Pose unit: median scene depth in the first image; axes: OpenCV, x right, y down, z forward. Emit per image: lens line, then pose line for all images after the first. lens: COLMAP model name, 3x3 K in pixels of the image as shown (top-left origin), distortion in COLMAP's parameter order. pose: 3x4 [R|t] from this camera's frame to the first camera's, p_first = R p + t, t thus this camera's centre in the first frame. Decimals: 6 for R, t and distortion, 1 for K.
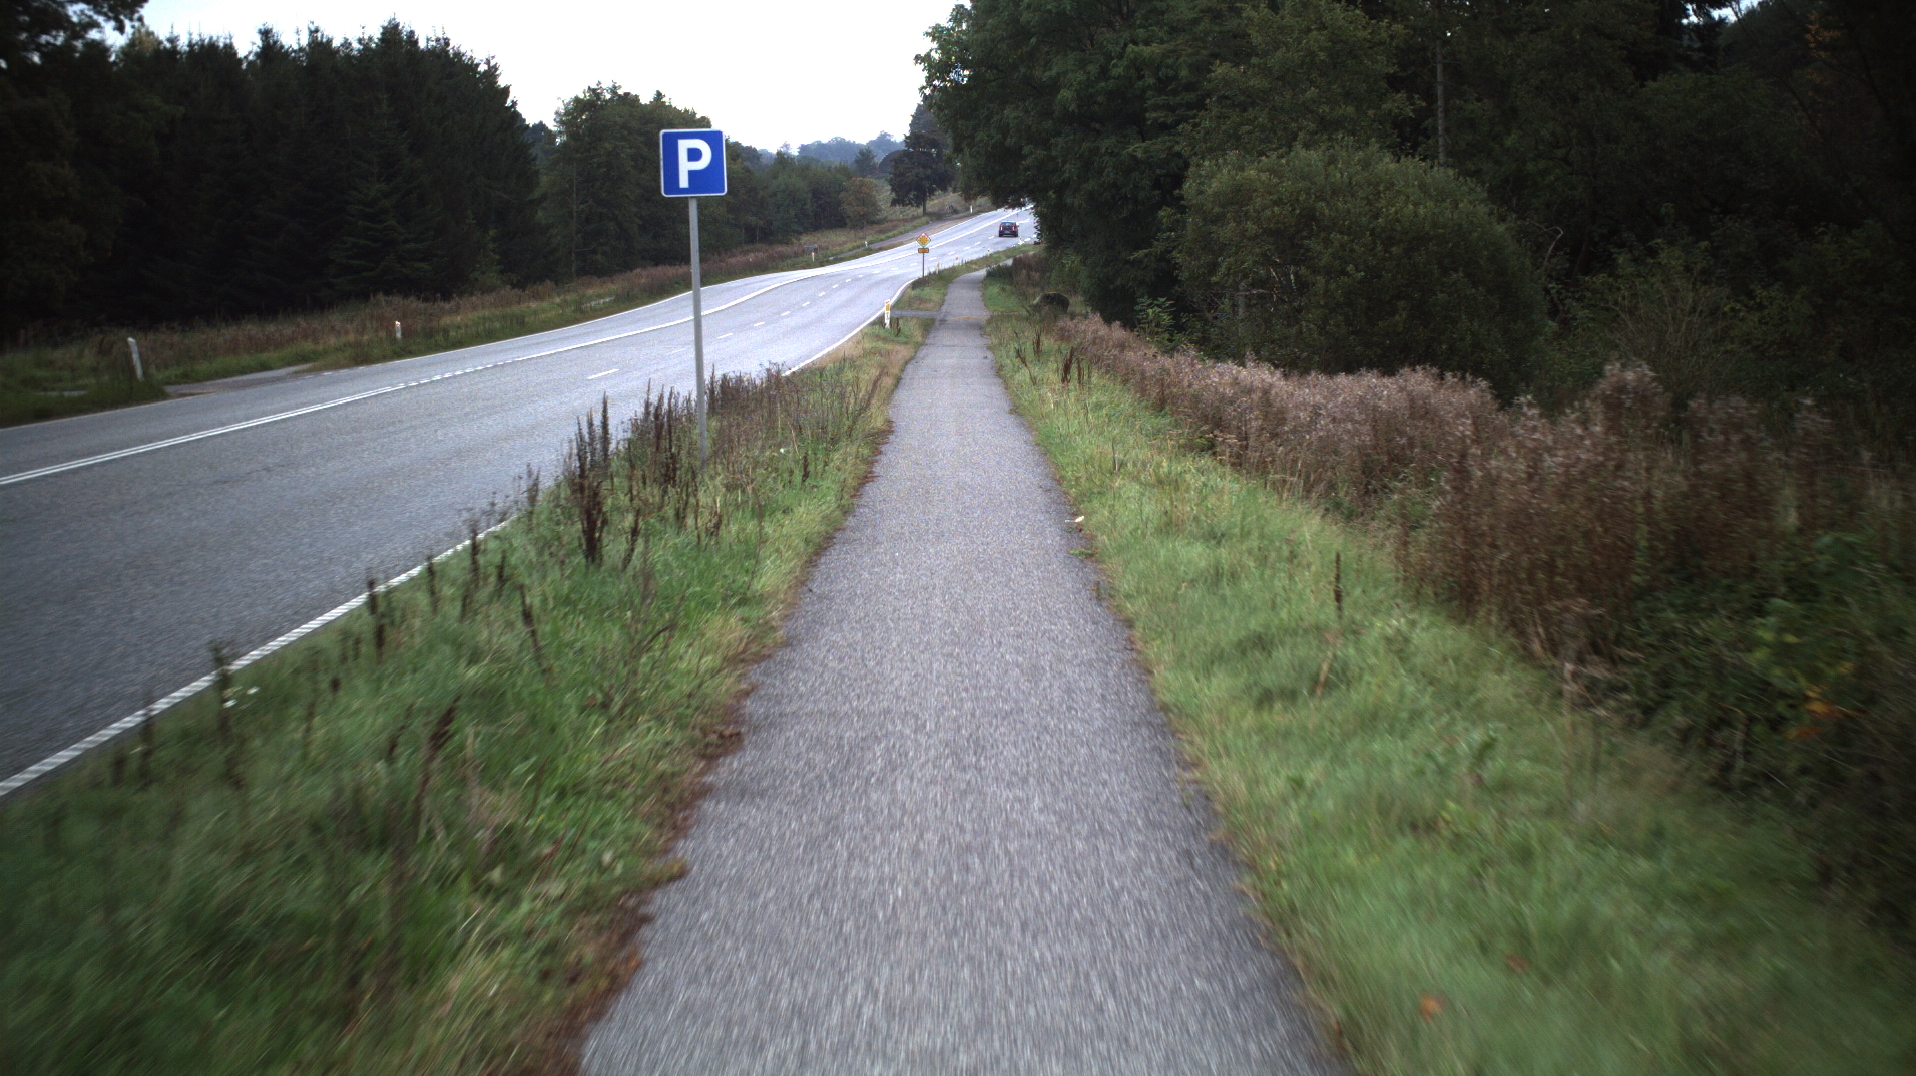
lens RADIAL K [[3219.7, 0, 958.0], [0, 3219.7, 538.0], [0, 0, 1]] dist [-0.307086, 0.697038]
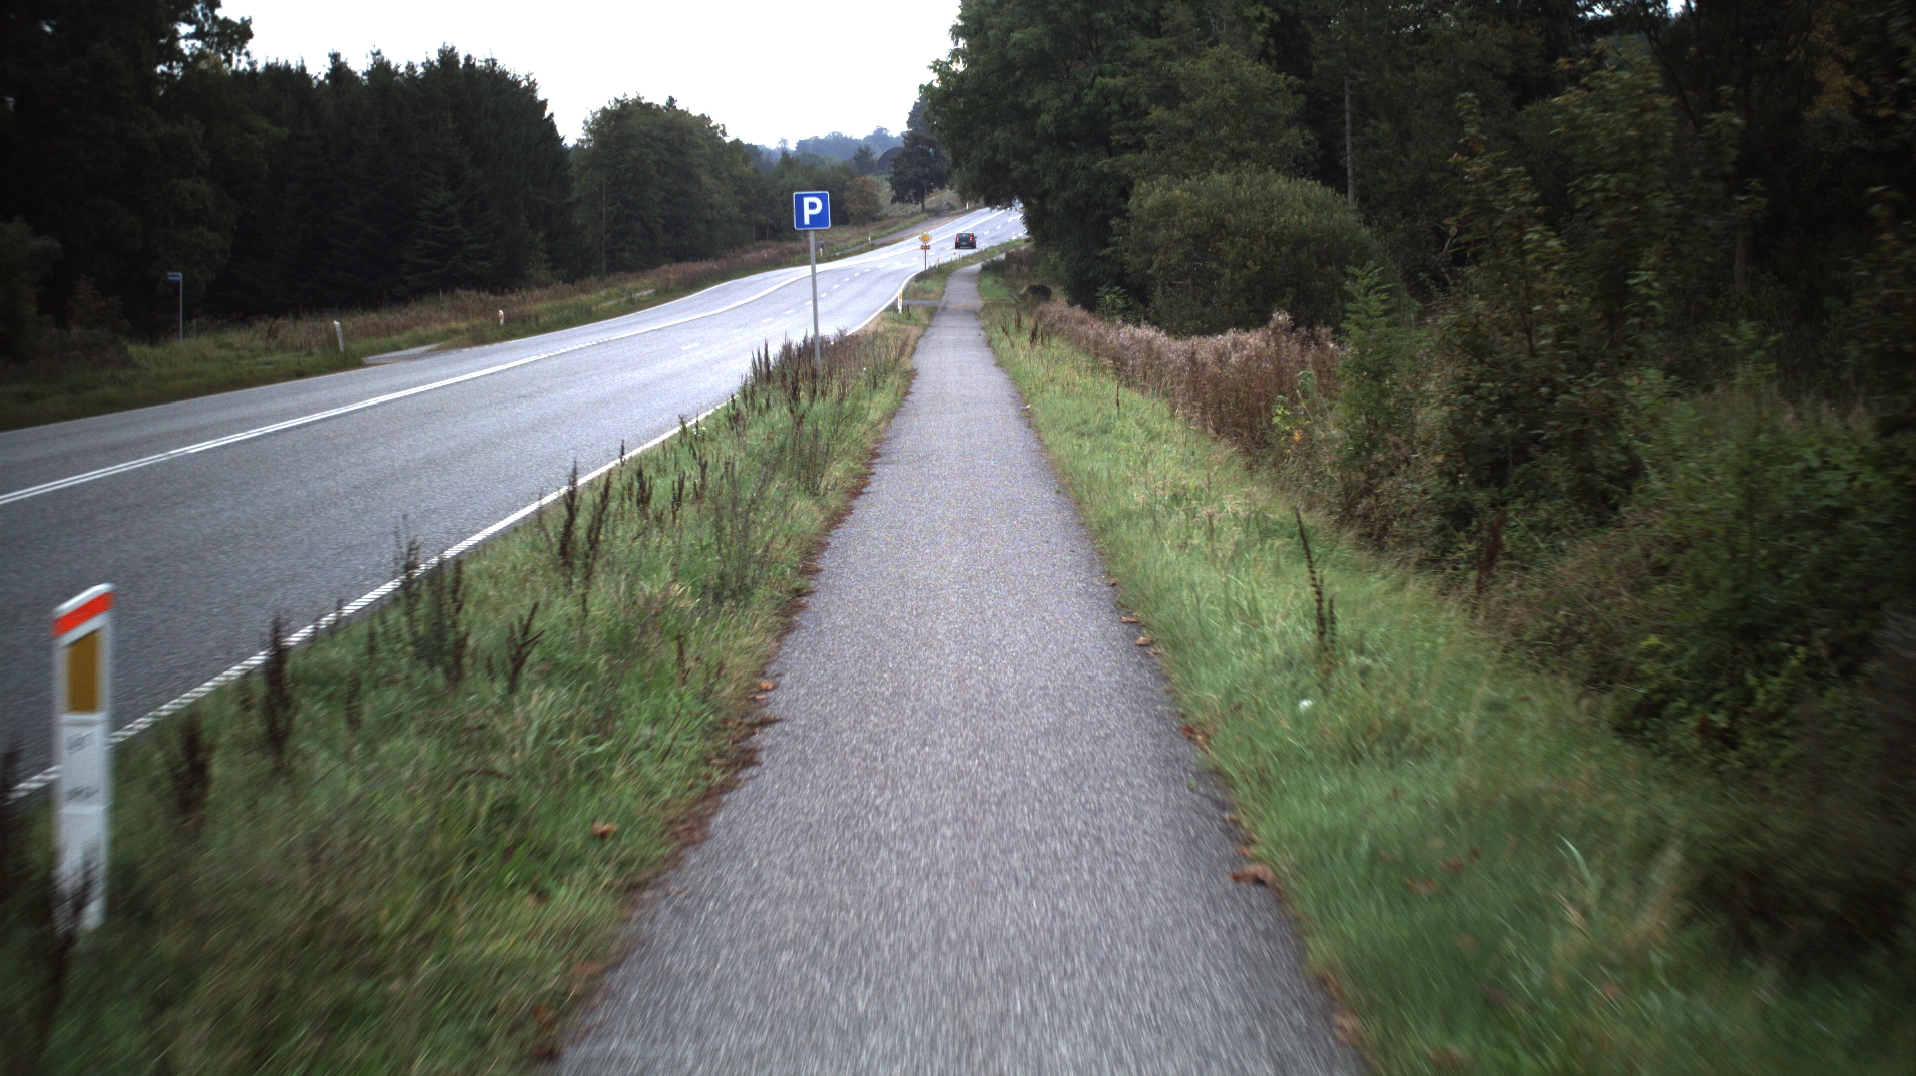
lens RADIAL K [[3219.7, 0, 958.0], [0, 3219.7, 538.0], [0, 0, 1]] dist [-0.307086, 0.697038]
pose [[0.999975, -0.007073, 0.000469, -0.000910], [0.007072, 0.999972, 0.002287, 0.017441], [-0.000485, -0.002284, 0.999997, -0.222436]]
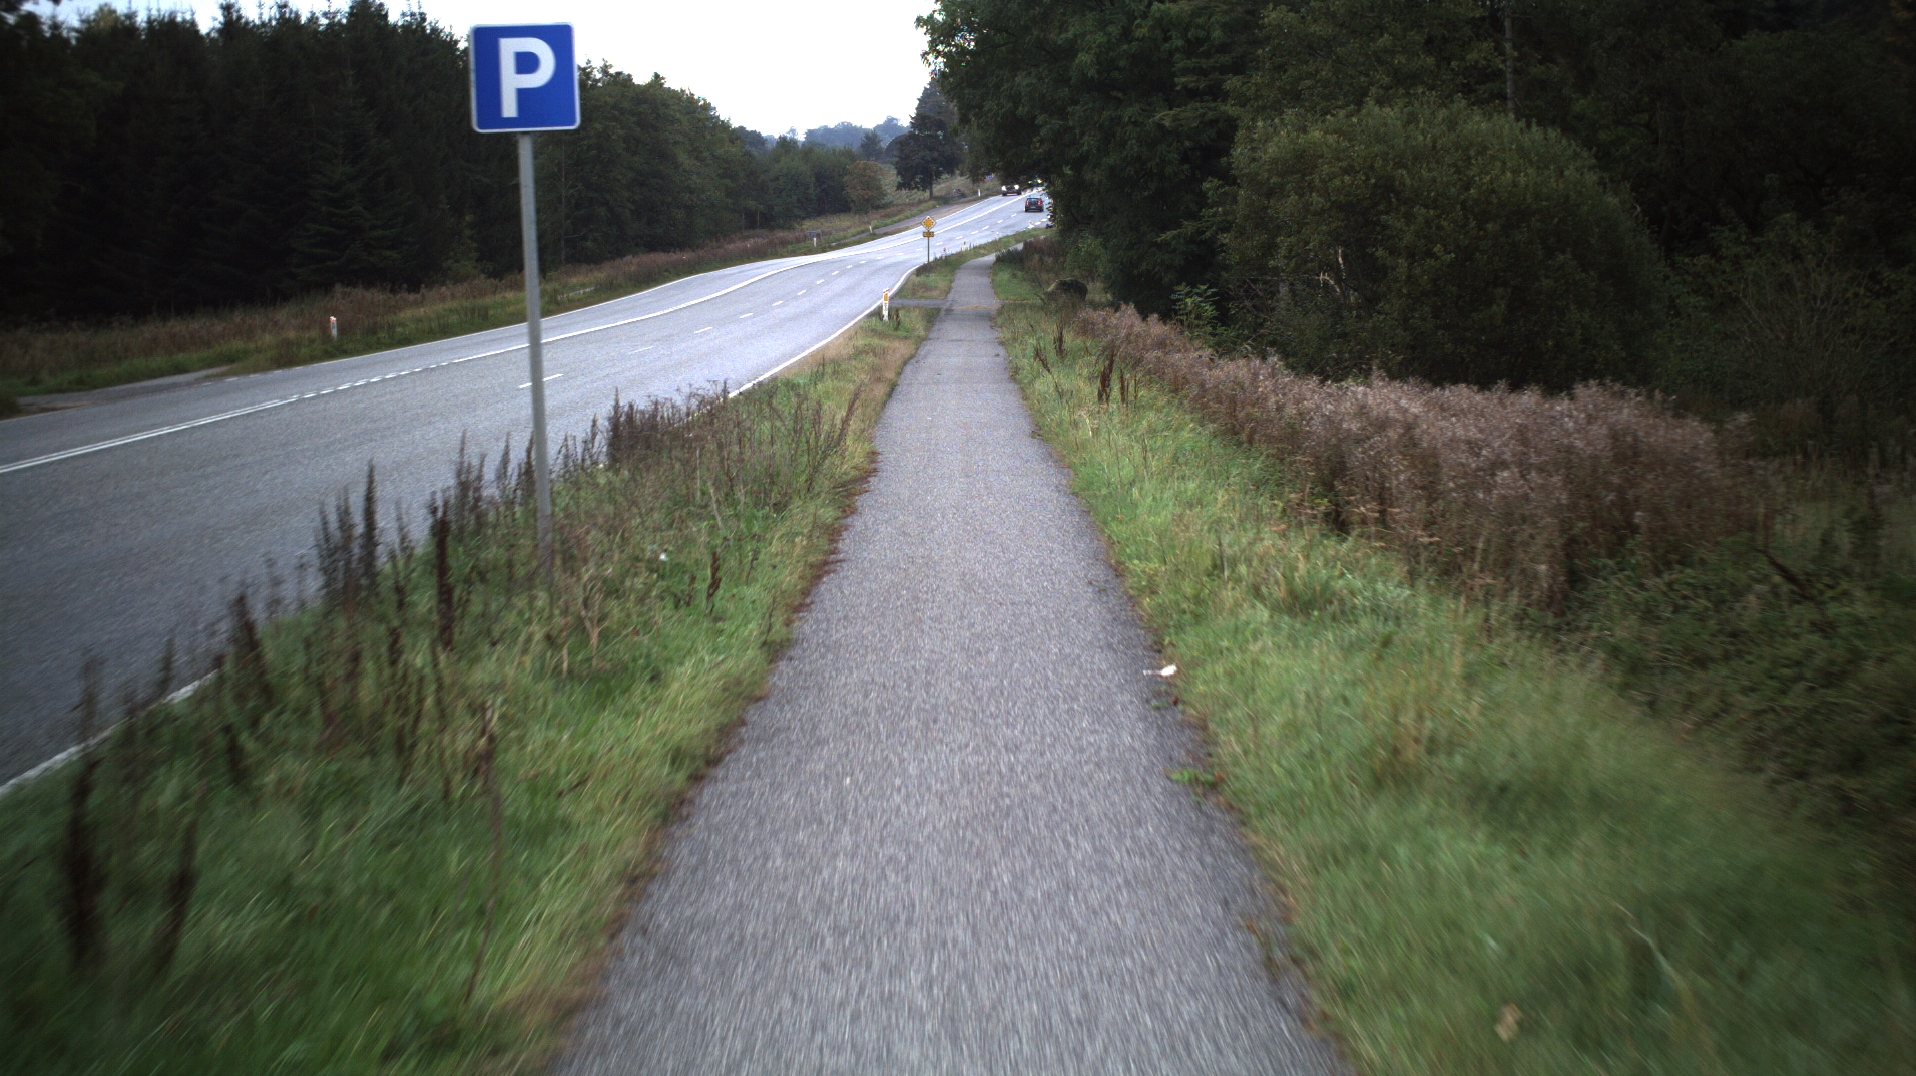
lens RADIAL K [[3219.7, 0, 958.0], [0, 3219.7, 538.0], [0, 0, 1]] dist [-0.307086, 0.697038]
pose [[0.999978, -0.005881, -0.003076, 0.000309], [0.005894, 0.999973, 0.004471, -0.008959], [0.003050, -0.004489, 0.999985, 0.111175]]
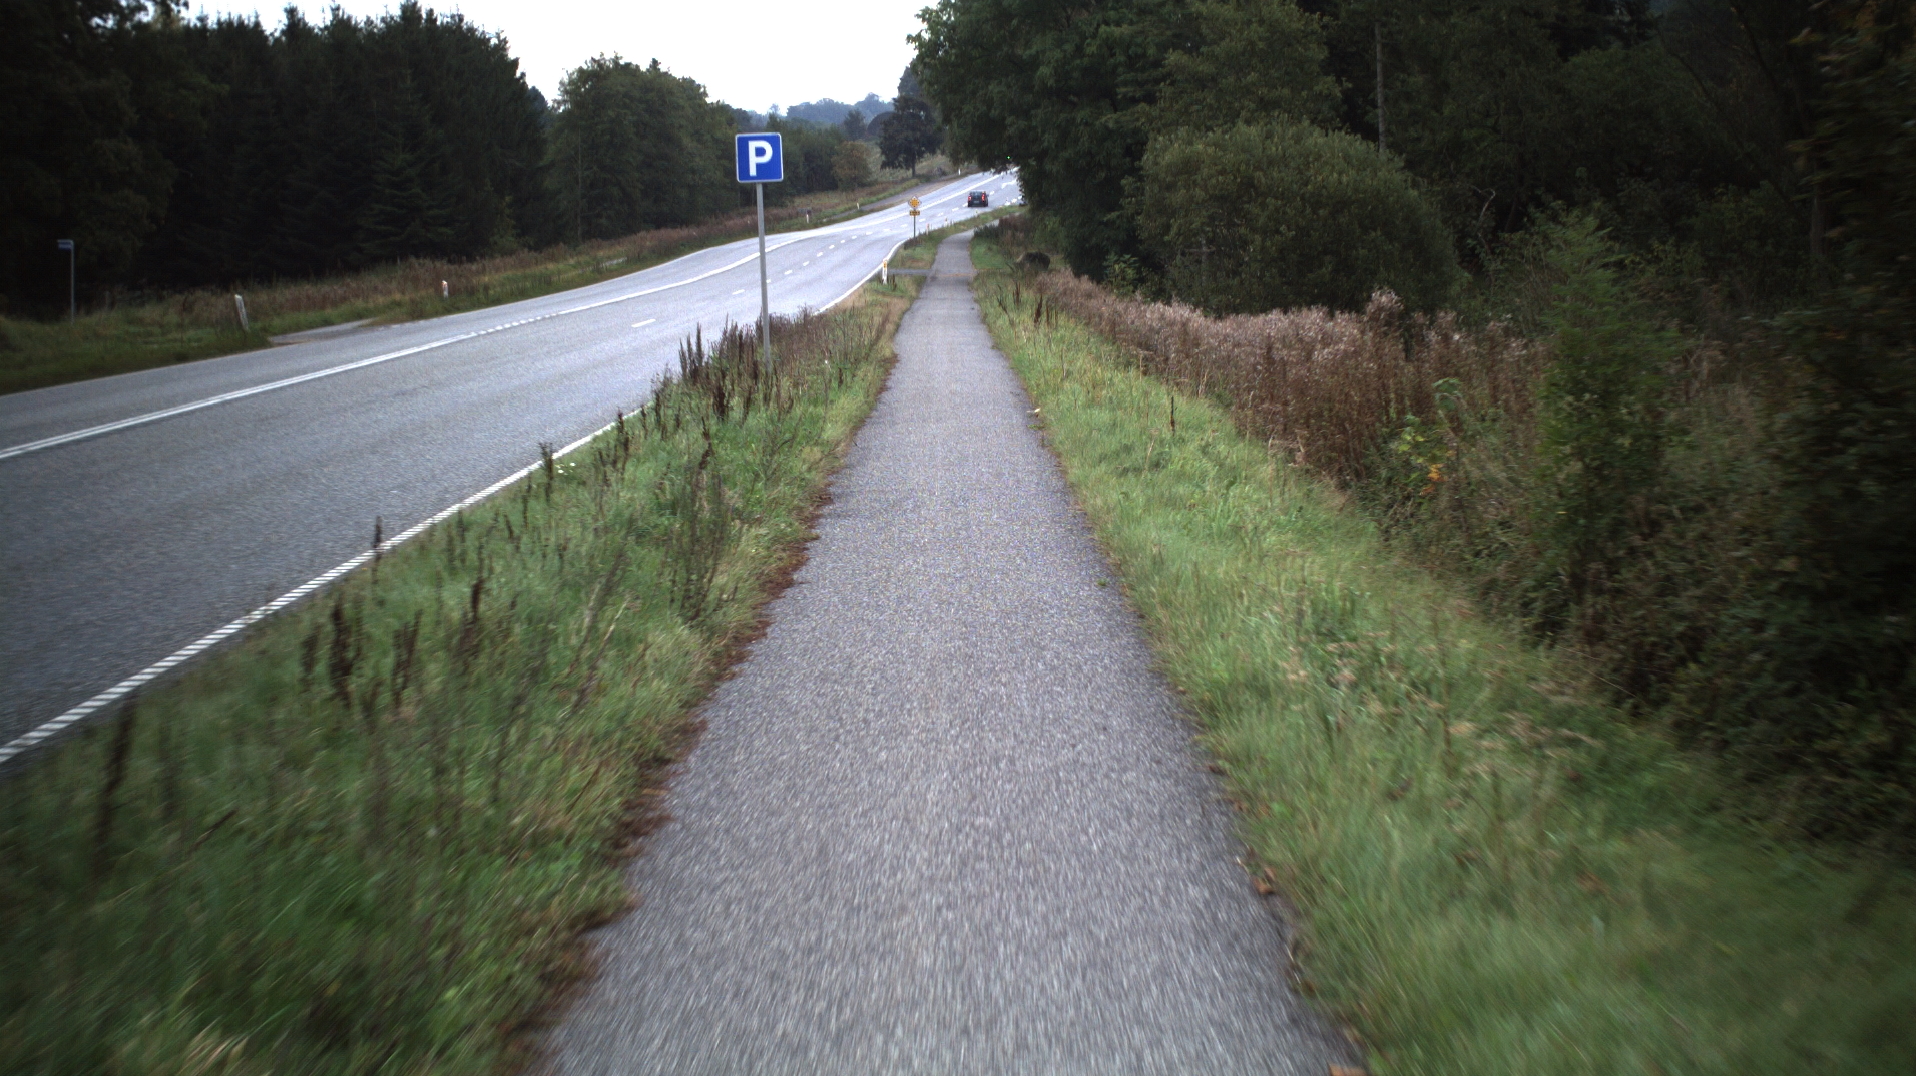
lens RADIAL K [[3219.7, 0, 958.0], [0, 3219.7, 538.0], [0, 0, 1]] dist [-0.307086, 0.697038]
pose [[0.999971, -0.006988, 0.002904, -0.000395], [0.006951, 0.999899, 0.012401, 0.008826], [-0.002991, -0.012380, 0.999919, -0.111105]]
